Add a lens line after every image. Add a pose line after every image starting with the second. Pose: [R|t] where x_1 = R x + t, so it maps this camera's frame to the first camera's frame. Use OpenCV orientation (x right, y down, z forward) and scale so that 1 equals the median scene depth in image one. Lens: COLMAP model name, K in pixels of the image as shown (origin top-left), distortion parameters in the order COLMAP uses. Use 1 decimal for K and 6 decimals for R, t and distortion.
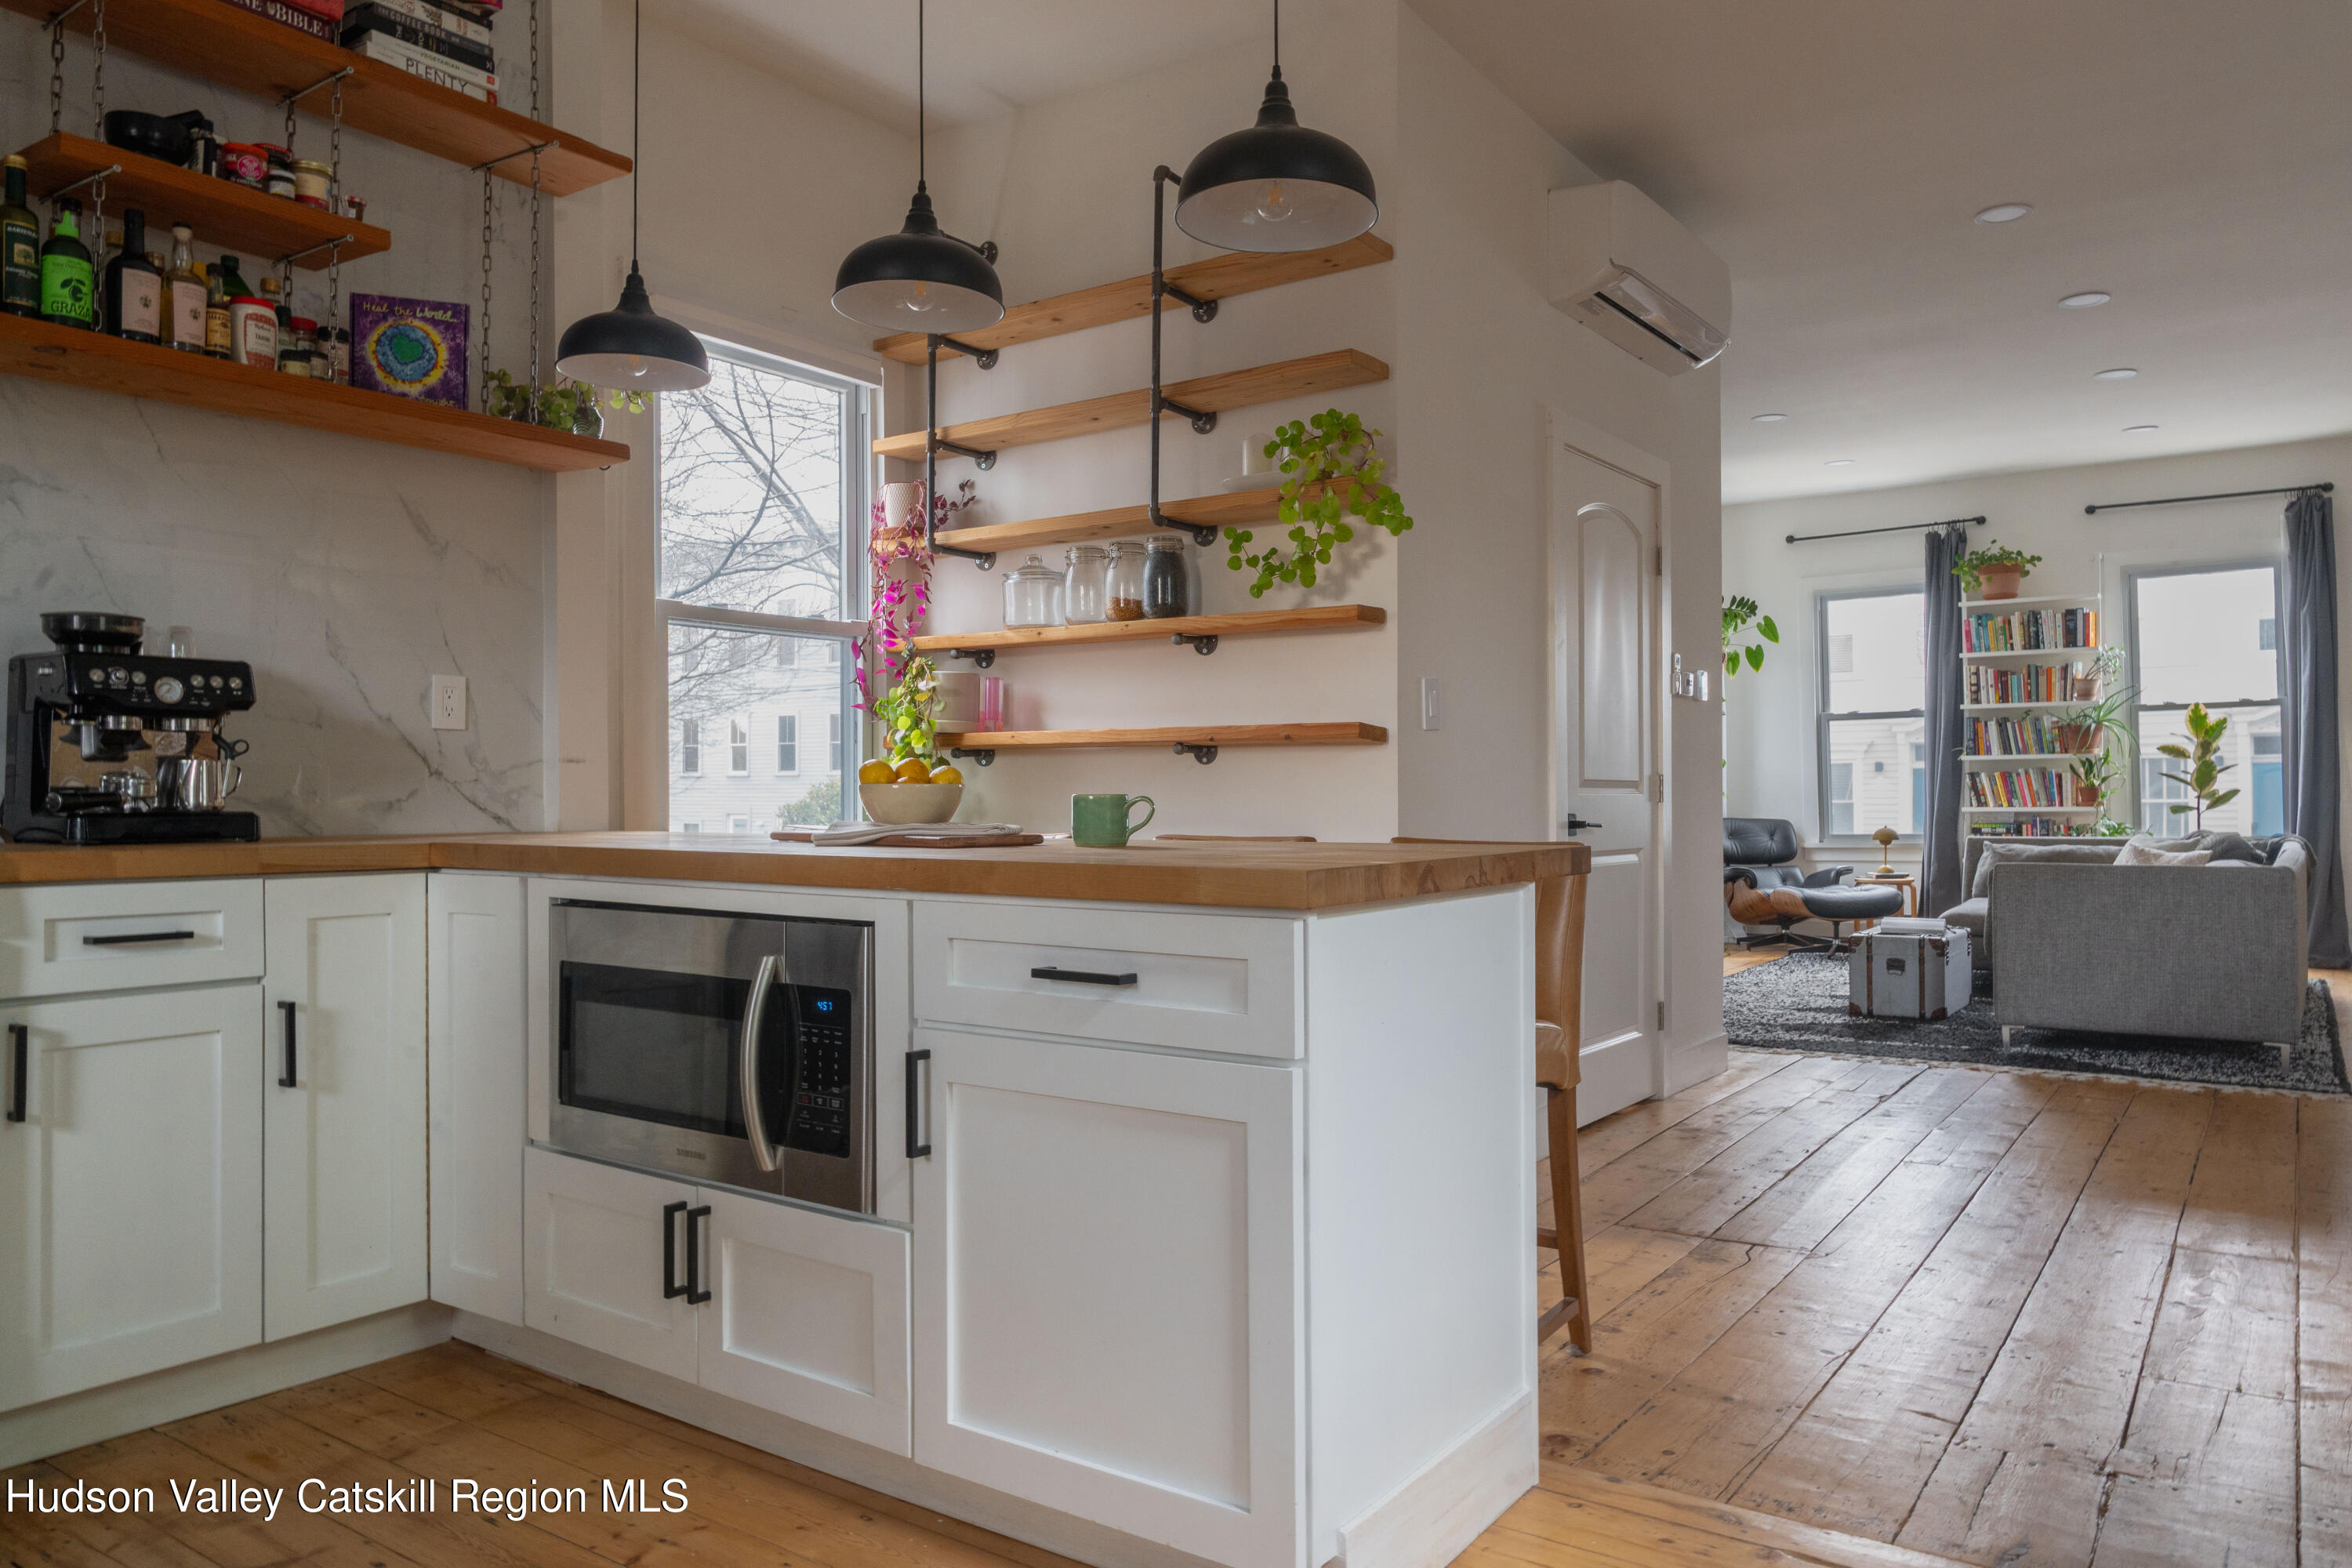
lens RADIAL K [[1576.4, 0, 1213.2], [0, 1576.4, 781.9], [0, 0, 1]] dist [-0.000681, -0.003333]
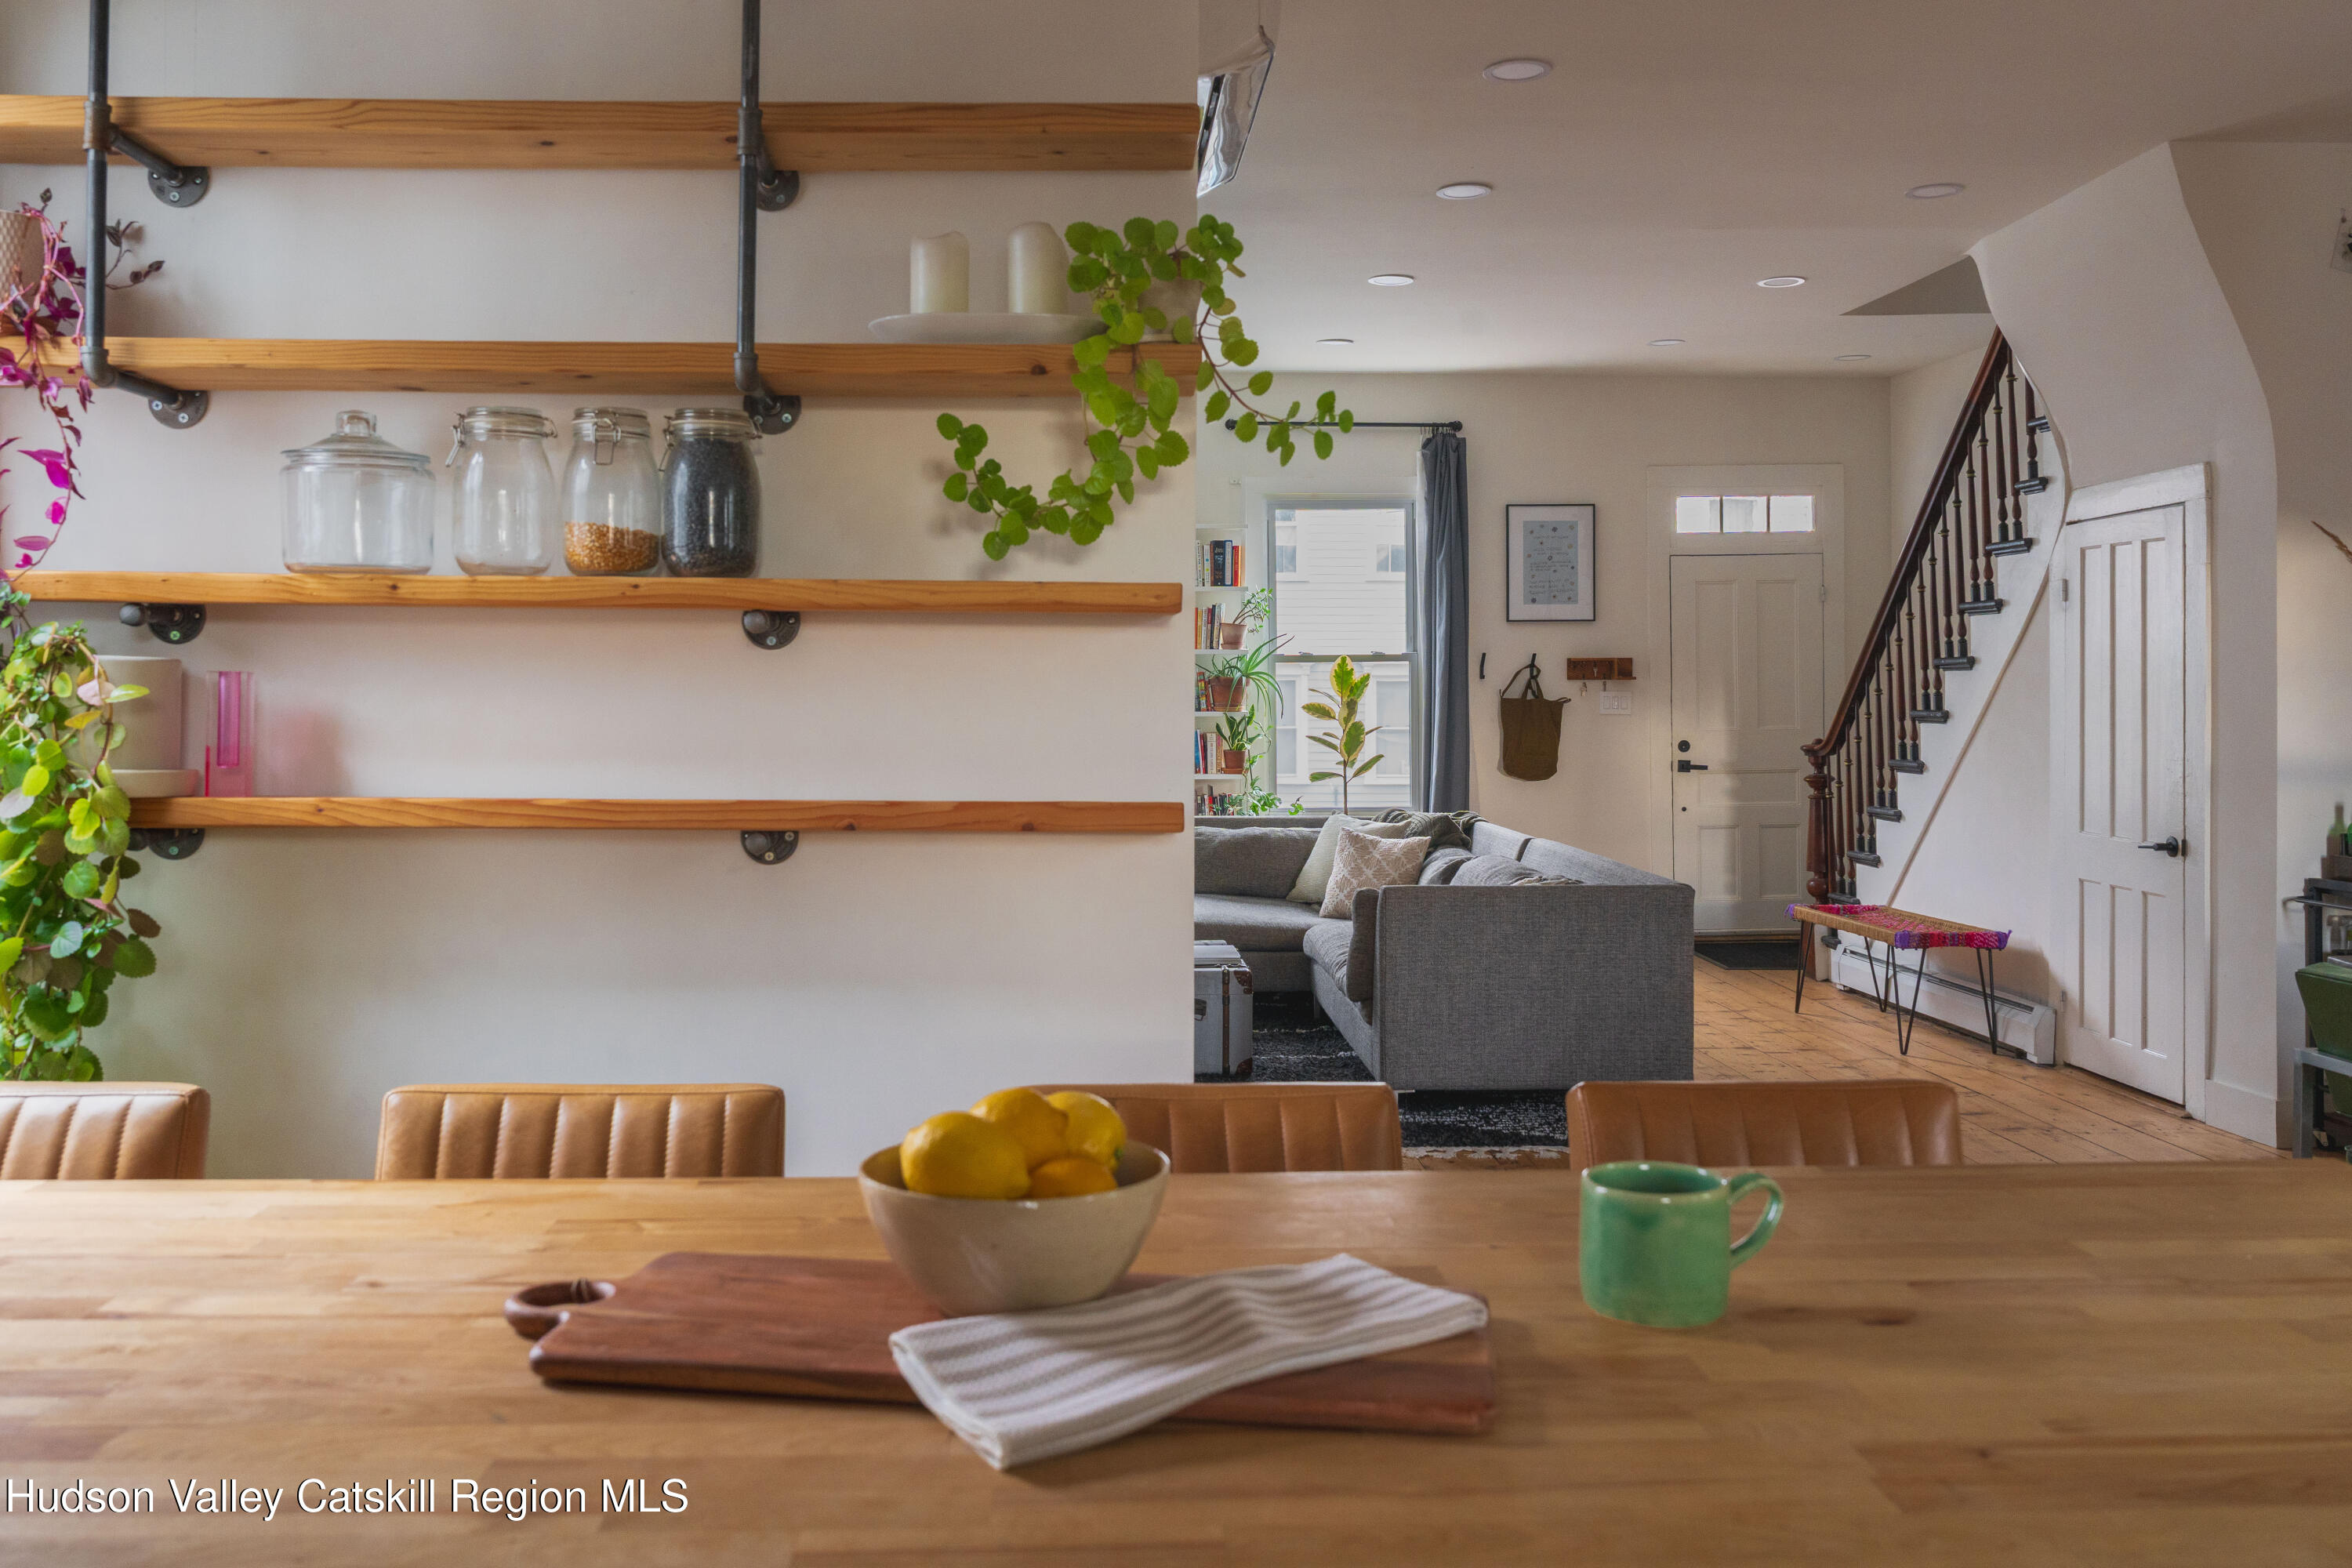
lens RADIAL K [[1970.2, 0, 1174.0], [0, 1970.2, 715.9], [0, 0, 1]] dist [0.028866, -0.008403]
pose [[0.798858, 0.003046, 0.601512, -0.260429], [-0.012252, 0.999862, 0.011208, -0.062549], [-0.601395, -0.016323, 0.798785, 0.384064]]
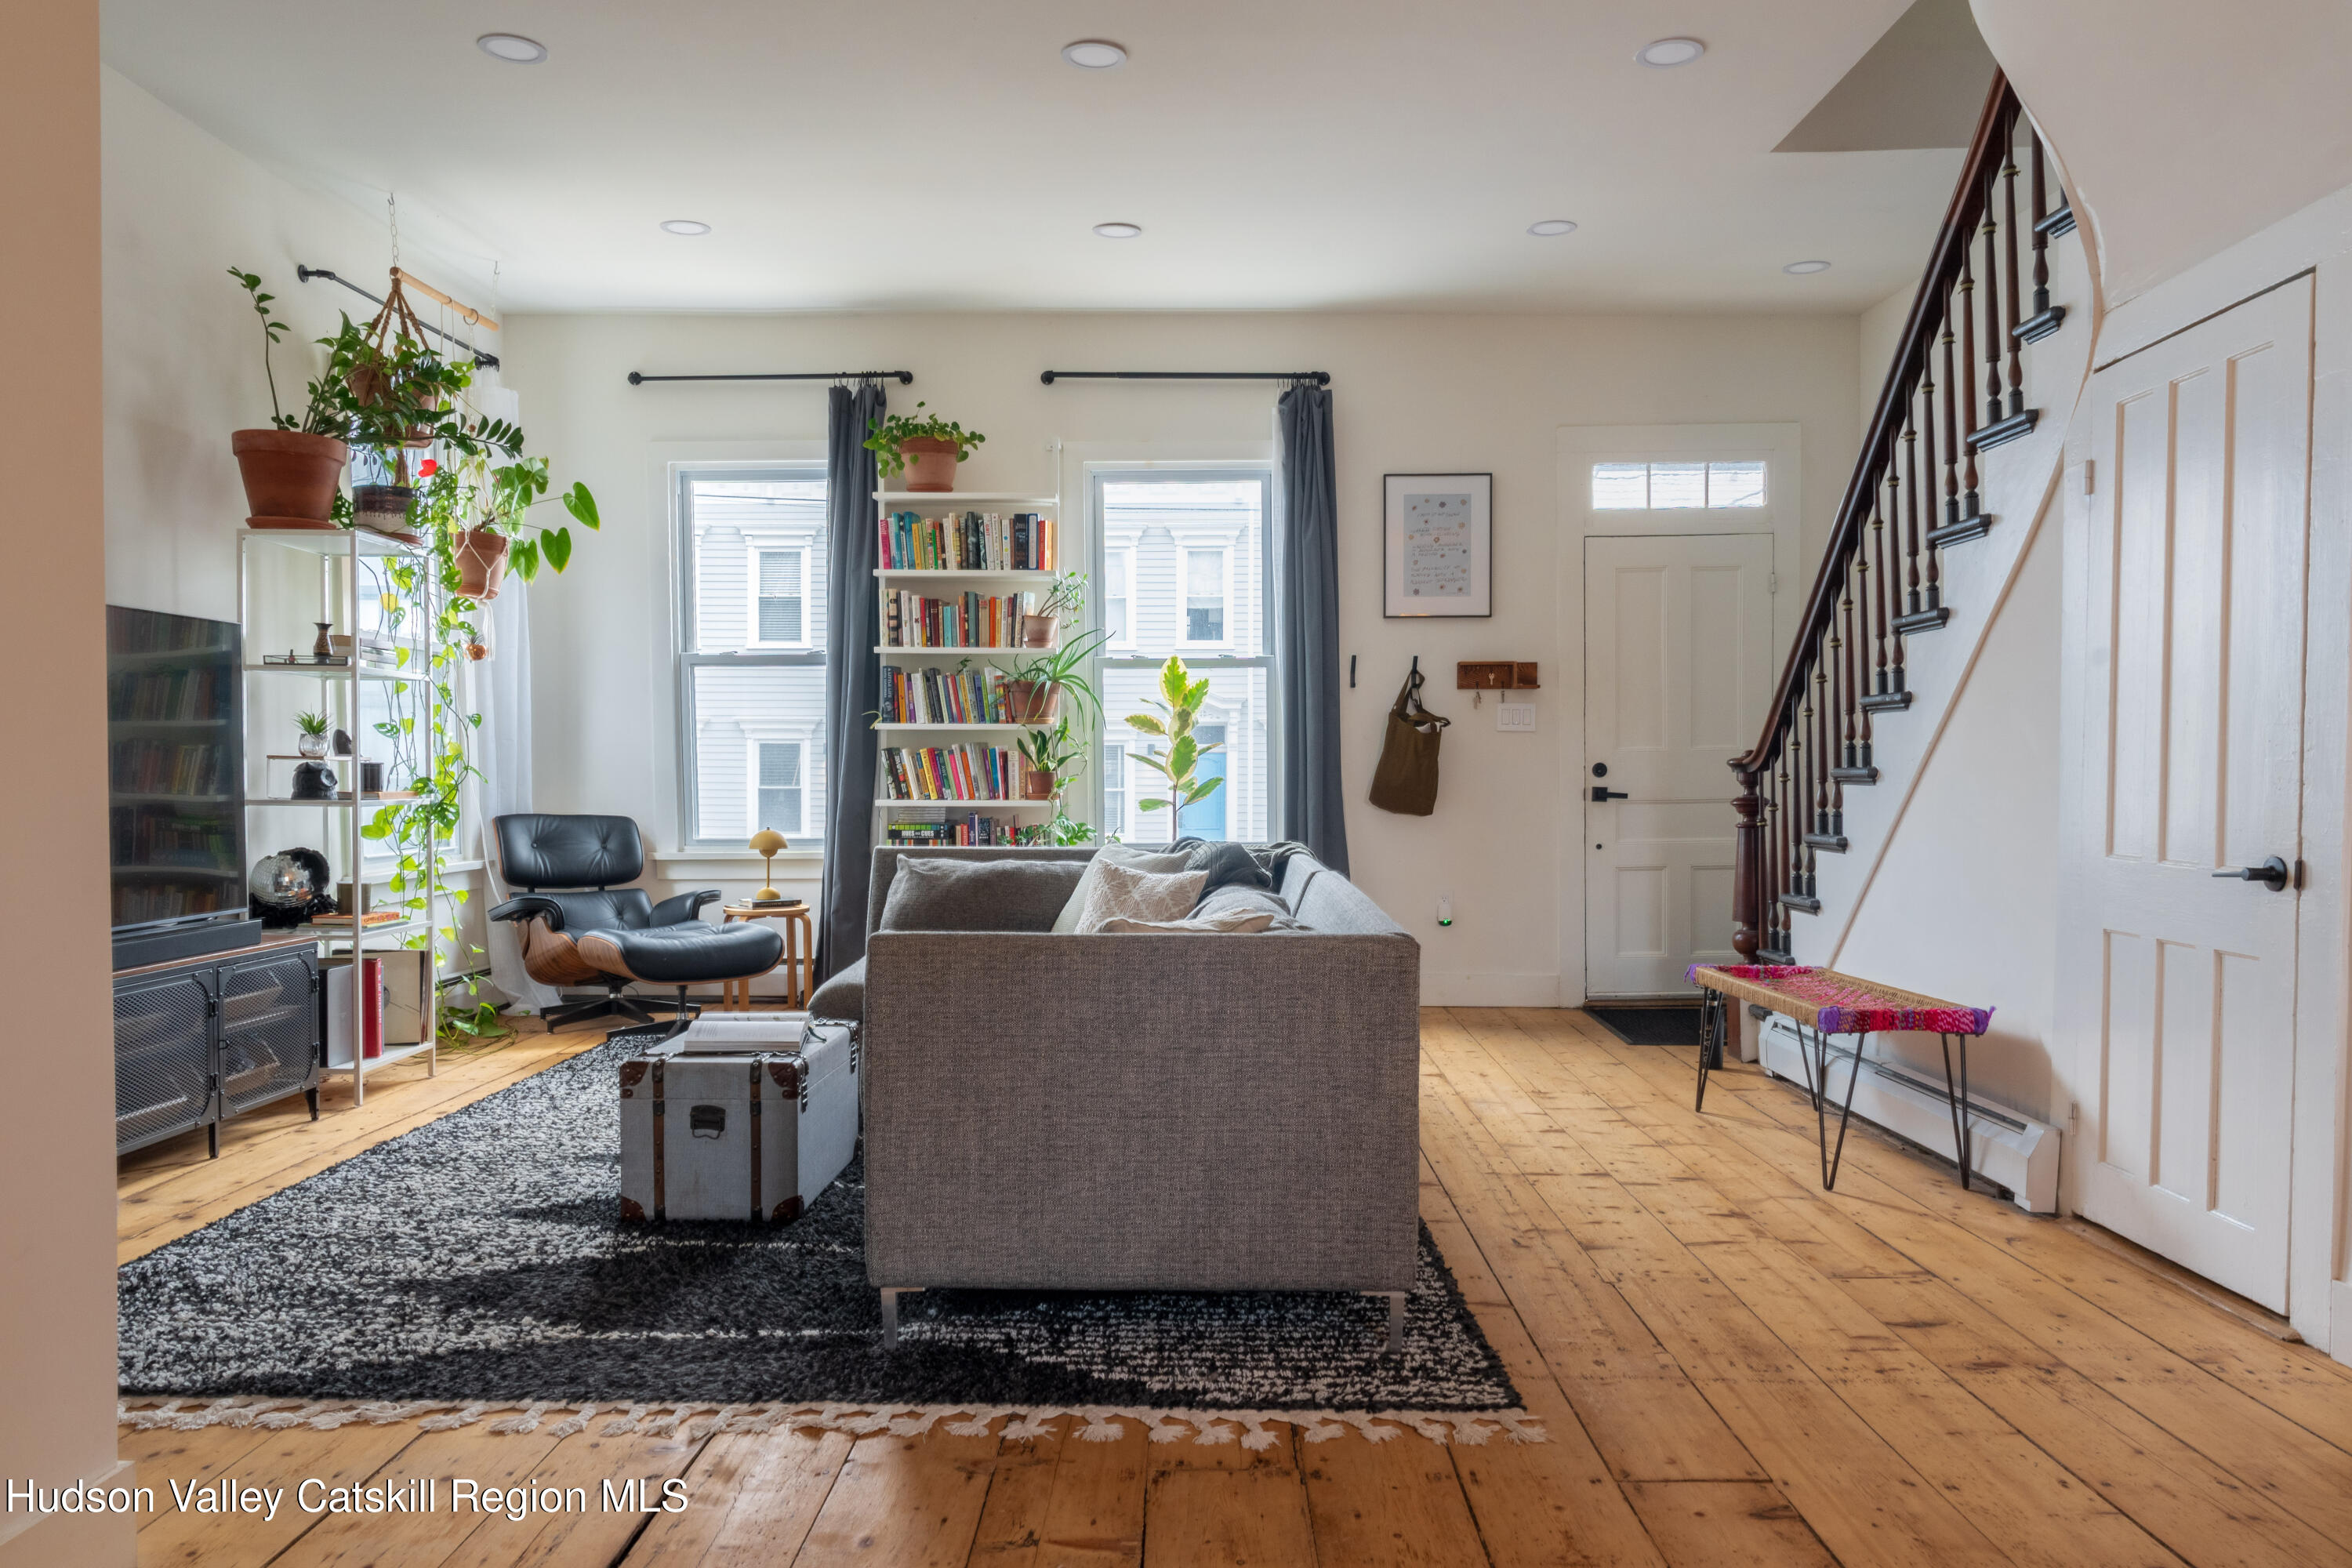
lens RADIAL K [[1704.5, 0, 1182.0], [0, 1704.5, 848.4], [0, 0, 1]] dist [-0.000437, 0.003901]
pose [[0.828625, -0.013147, 0.559649, 0.419484], [-0.014623, 0.998875, 0.045116, 0.005173], [-0.559613, -0.045568, 0.827501, 0.771400]]
